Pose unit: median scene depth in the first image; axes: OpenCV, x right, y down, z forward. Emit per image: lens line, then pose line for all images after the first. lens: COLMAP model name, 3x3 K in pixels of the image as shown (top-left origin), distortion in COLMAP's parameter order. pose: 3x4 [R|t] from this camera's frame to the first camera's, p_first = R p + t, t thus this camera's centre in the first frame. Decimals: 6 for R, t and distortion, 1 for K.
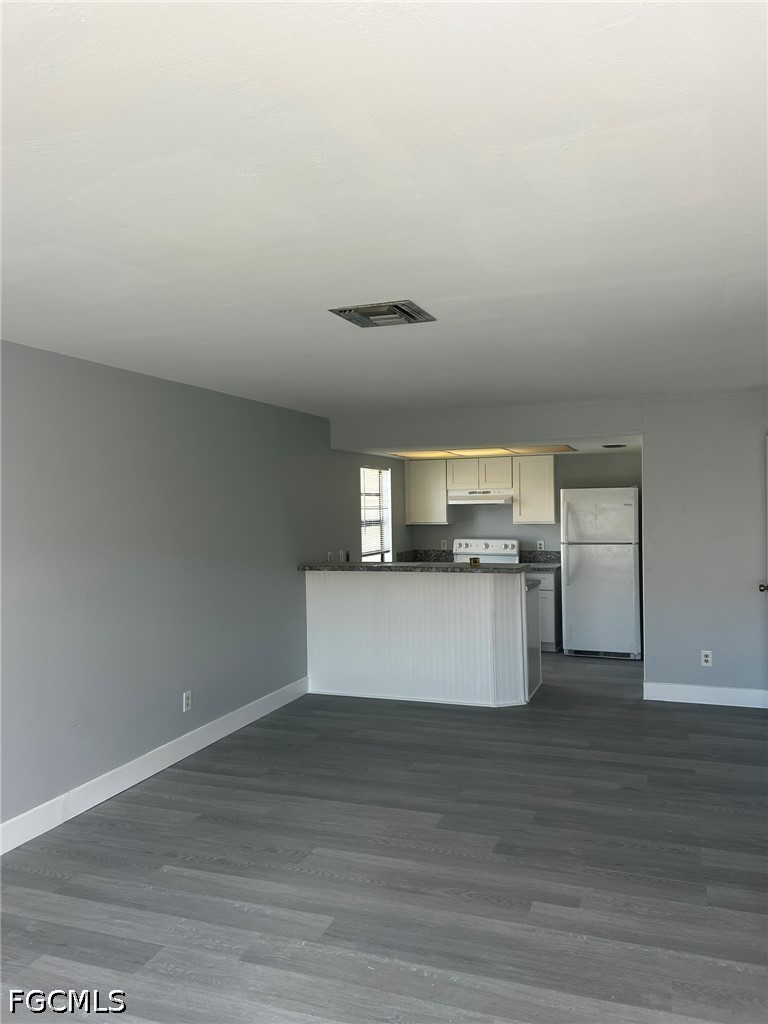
lens RADIAL K [[779.0, 0, 382.1], [0, 779.0, 510.2], [0, 0, 1]] dist [0.008869, 0.001308]
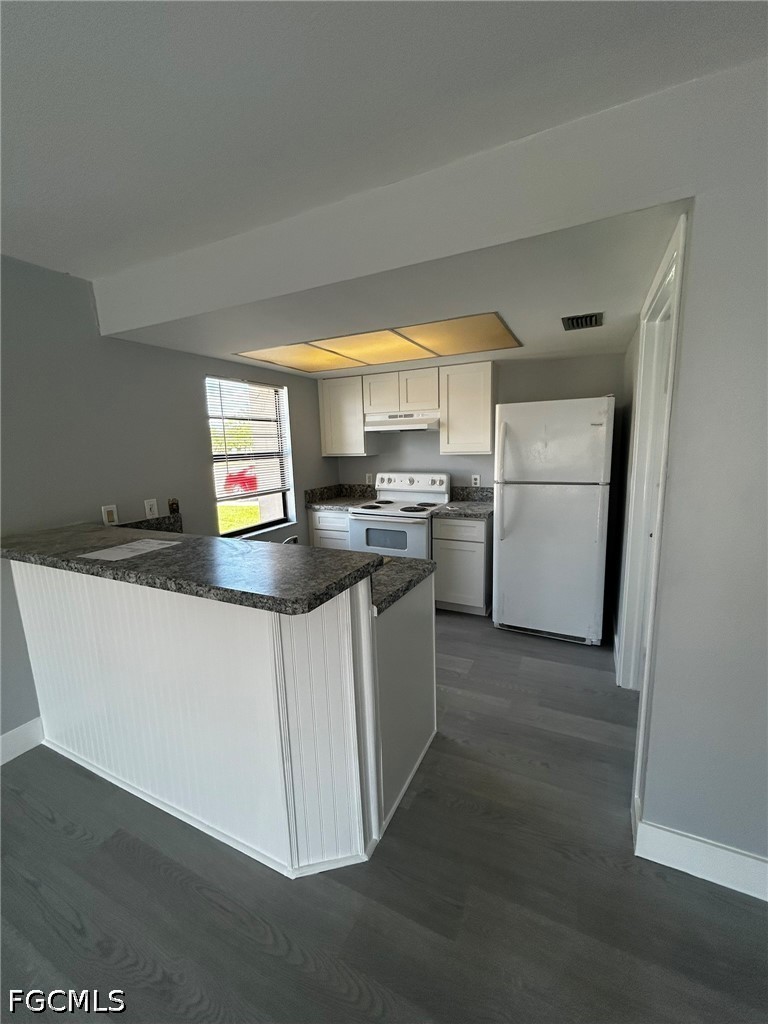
lens RADIAL K [[404.6, 0, 401.9], [0, 404.6, 515.6], [0, 0, 1]] dist [-0.000051, -0.000155]
pose [[0.997537, -0.000737, -0.070137, 0.159650], [0.012782, 0.985111, 0.171442, 0.007440], [0.068966, -0.171916, 0.982695, 0.581779]]
